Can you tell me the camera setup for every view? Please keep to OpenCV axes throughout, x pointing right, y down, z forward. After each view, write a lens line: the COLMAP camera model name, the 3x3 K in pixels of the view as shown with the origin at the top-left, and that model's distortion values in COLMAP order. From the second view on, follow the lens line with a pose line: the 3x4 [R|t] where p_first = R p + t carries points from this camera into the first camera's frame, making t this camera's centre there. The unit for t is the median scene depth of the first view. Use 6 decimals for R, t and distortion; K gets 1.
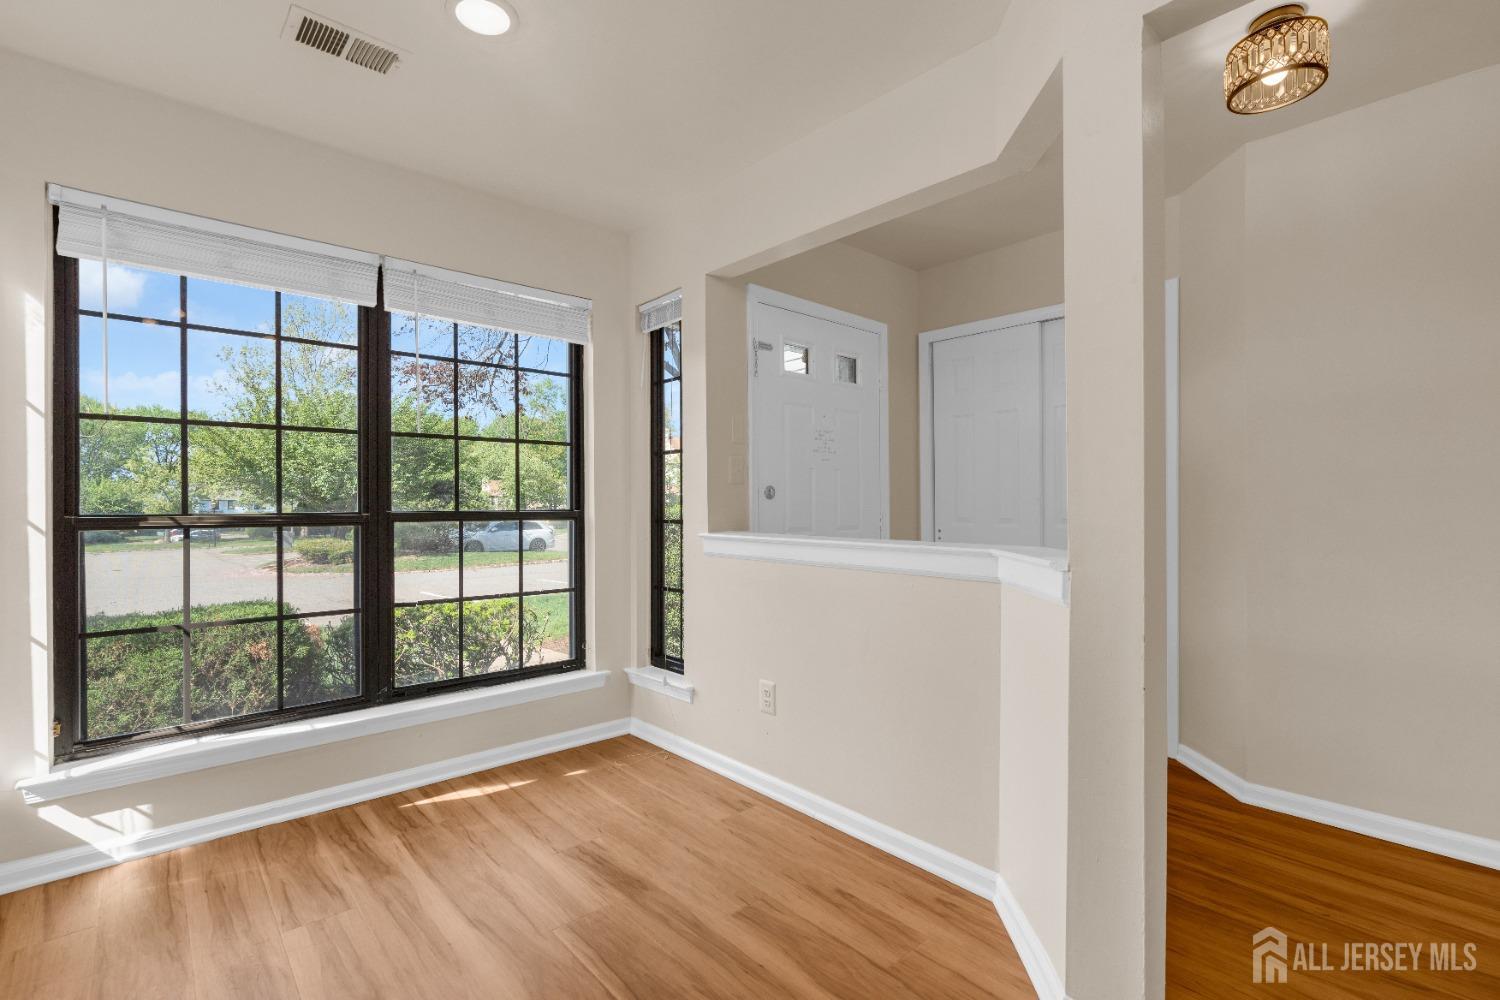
lens RADIAL K [[687.0, 0, 757.4], [0, 687.0, 506.4], [0, 0, 1]] dist [0.000296, -0.000246]
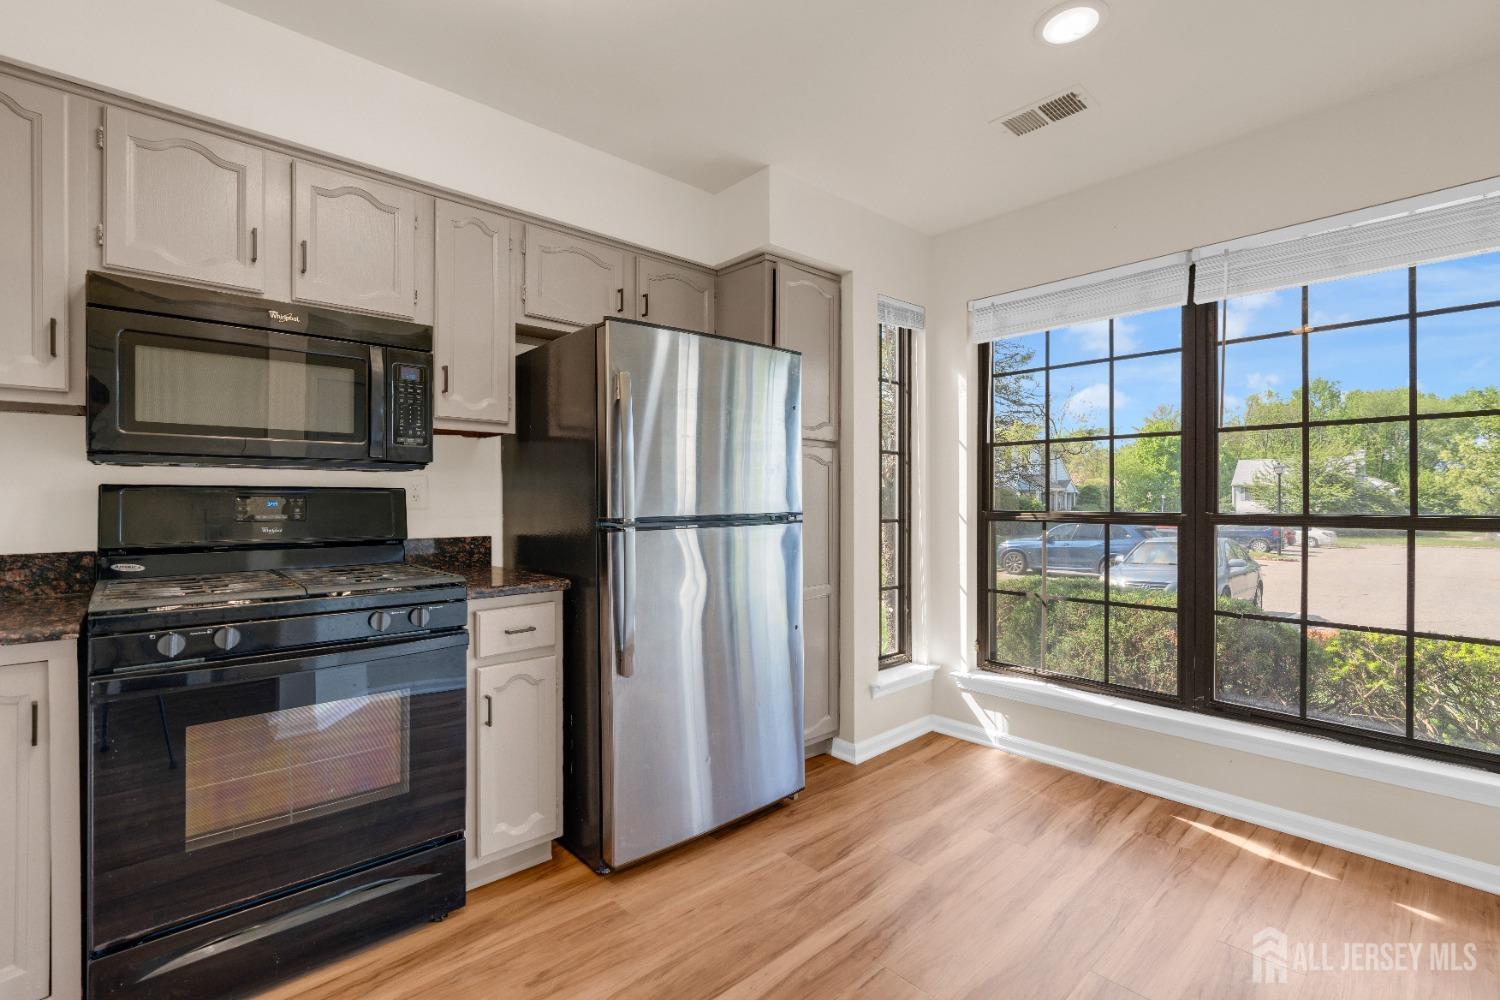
lens RADIAL K [[666.9, 0, 726.6], [0, 666.9, 505.8], [0, 0, 1]] dist [-0.011811, 0.000515]
pose [[-0.021625, 0.006505, -0.999745, 0.433486], [-0.007340, 0.999951, 0.006665, -0.004708], [0.999739, 0.007482, -0.021576, 0.386336]]
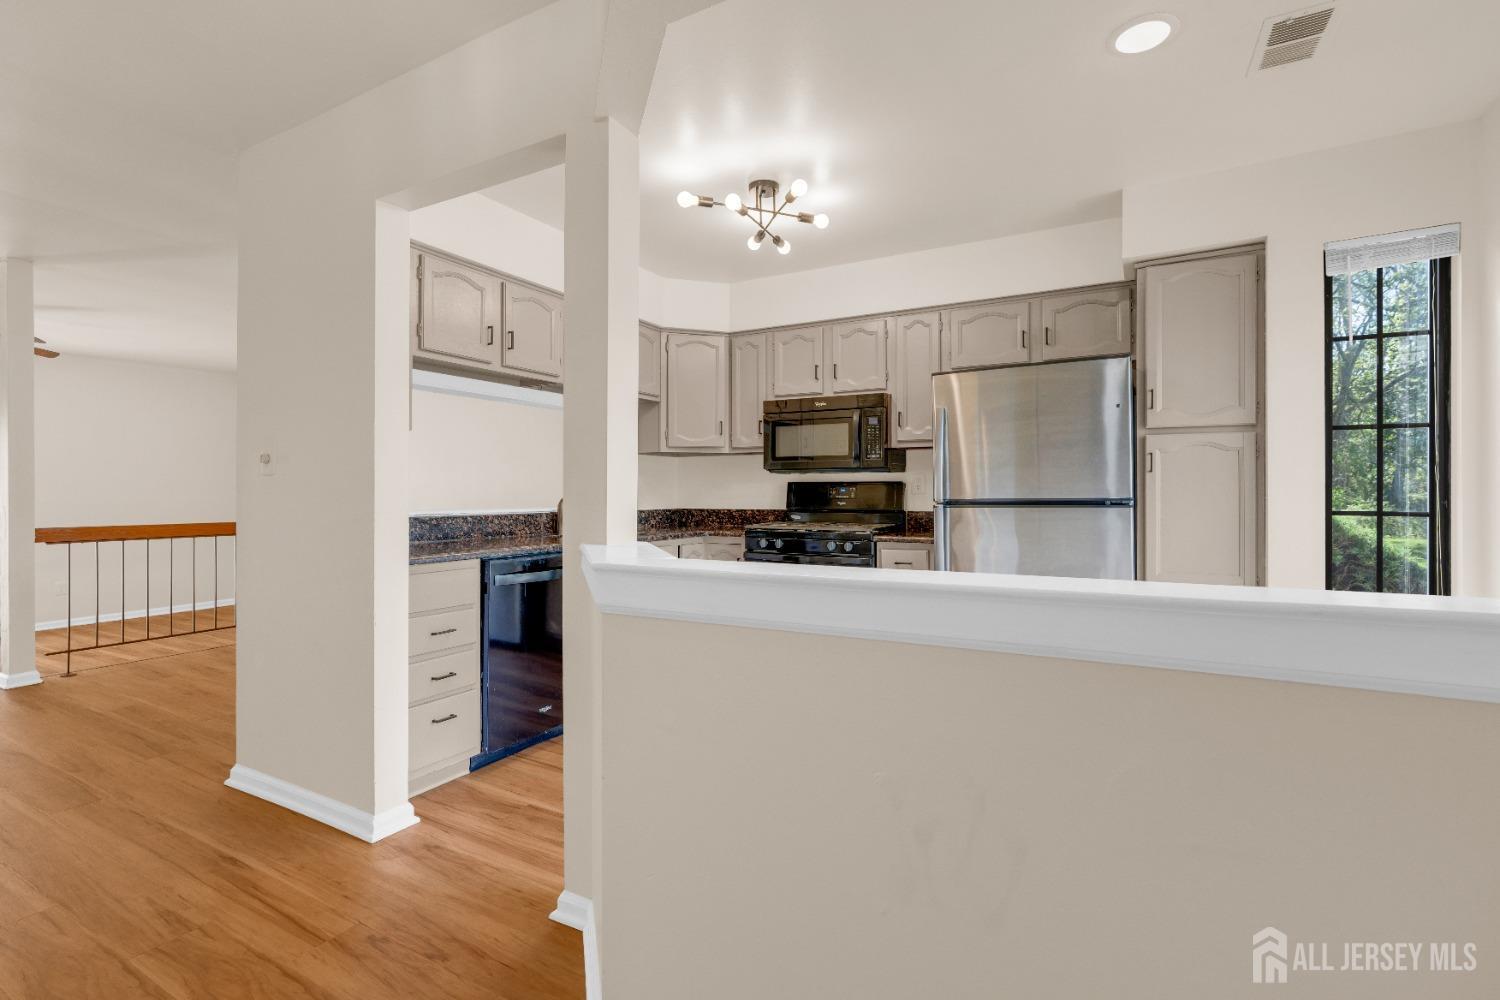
lens RADIAL K [[690.8, 0, 750.0], [0, 690.8, 500.0], [0, 0, 1]] dist [-0.007753, 0.000674]
pose [[-0.949963, -0.002104, -0.312354, 0.392754], [-0.006847, 0.999877, 0.014090, 0.002371], [0.312286, 0.015523, -0.949861, 1.324803]]
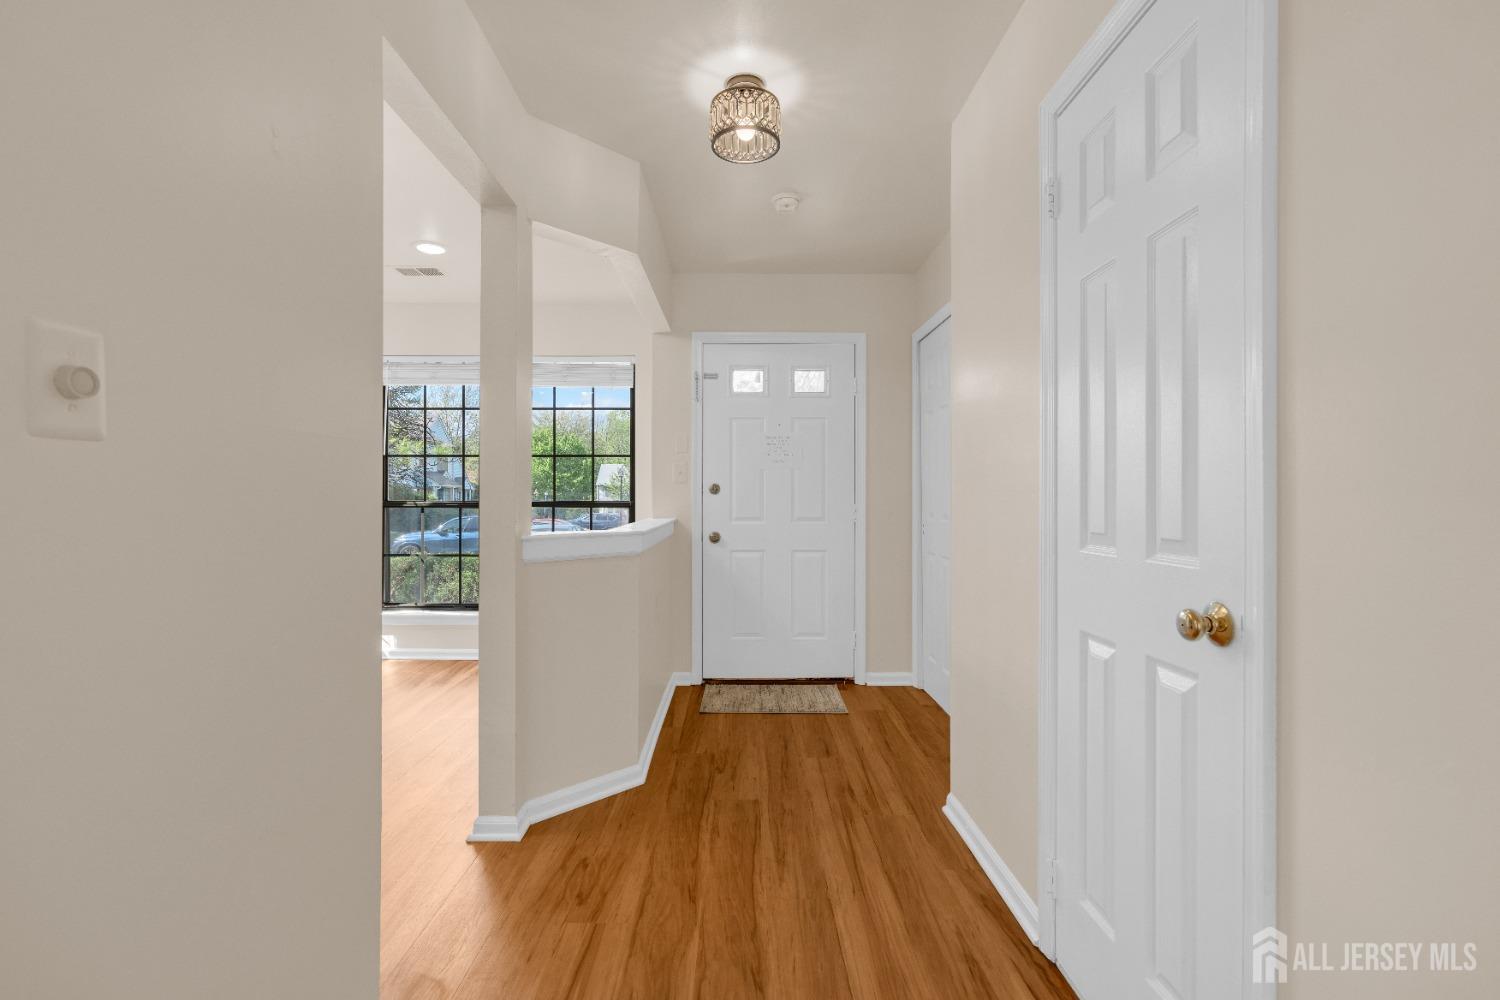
lens RADIAL K [[690.8, 0, 750.0], [0, 690.8, 500.0], [0, 0, 1]] dist [-0.007753, 0.000674]
pose [[0.746005, 0.005735, -0.665916, 1.188701], [-0.011300, 0.999928, -0.004047, 0.005225], [0.665845, 0.010544, 0.746016, 0.104610]]
